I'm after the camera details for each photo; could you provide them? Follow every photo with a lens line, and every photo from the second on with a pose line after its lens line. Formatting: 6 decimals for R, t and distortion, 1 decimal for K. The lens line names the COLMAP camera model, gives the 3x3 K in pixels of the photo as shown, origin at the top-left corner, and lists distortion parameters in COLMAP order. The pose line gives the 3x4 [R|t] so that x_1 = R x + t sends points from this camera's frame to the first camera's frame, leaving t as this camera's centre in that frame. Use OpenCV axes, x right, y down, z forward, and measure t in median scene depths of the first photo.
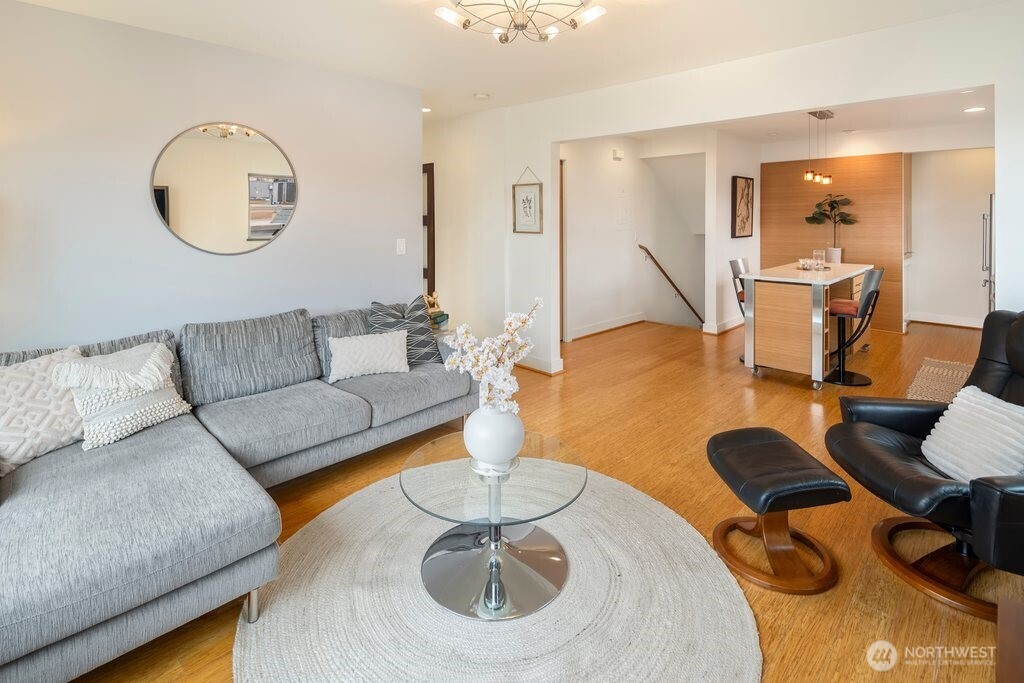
lens RADIAL K [[504.4, 0, 507.1], [0, 504.4, 228.2], [0, 0, 1]] dist [-0.001029, -0.000362]
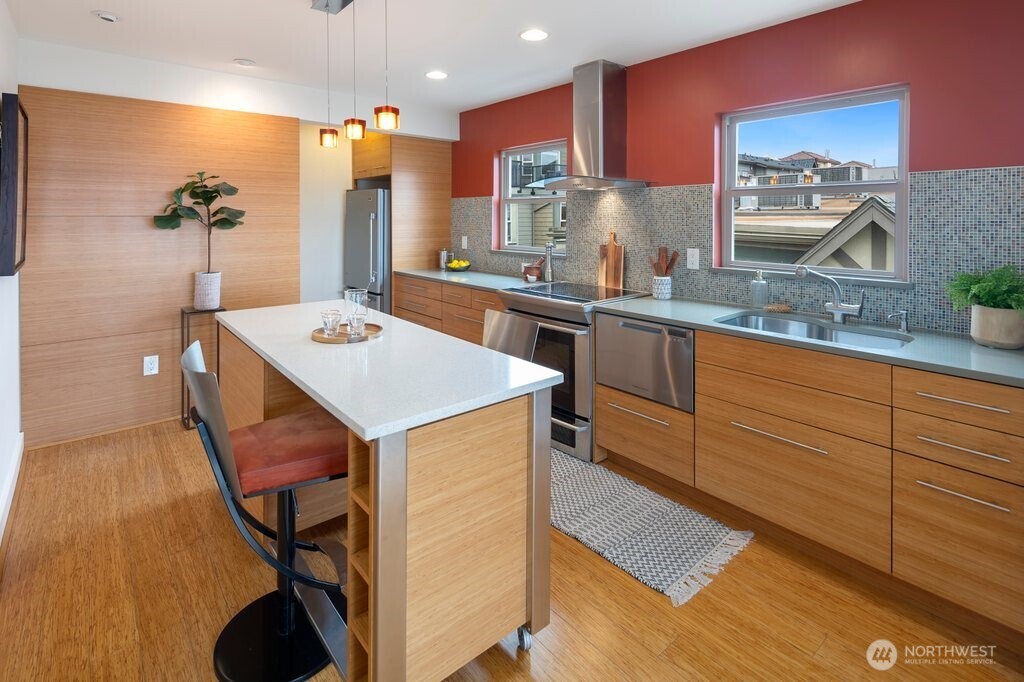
lens RADIAL K [[508.6, 0, 508.6], [0, 508.6, 220.4], [0, 0, 1]] dist [0.009544, -0.000092]
pose [[0.095819, -0.003581, 0.995392, 0.135010], [0.014474, 0.999893, 0.002204, -0.013506], [-0.995294, 0.014196, 0.095861, 0.623295]]
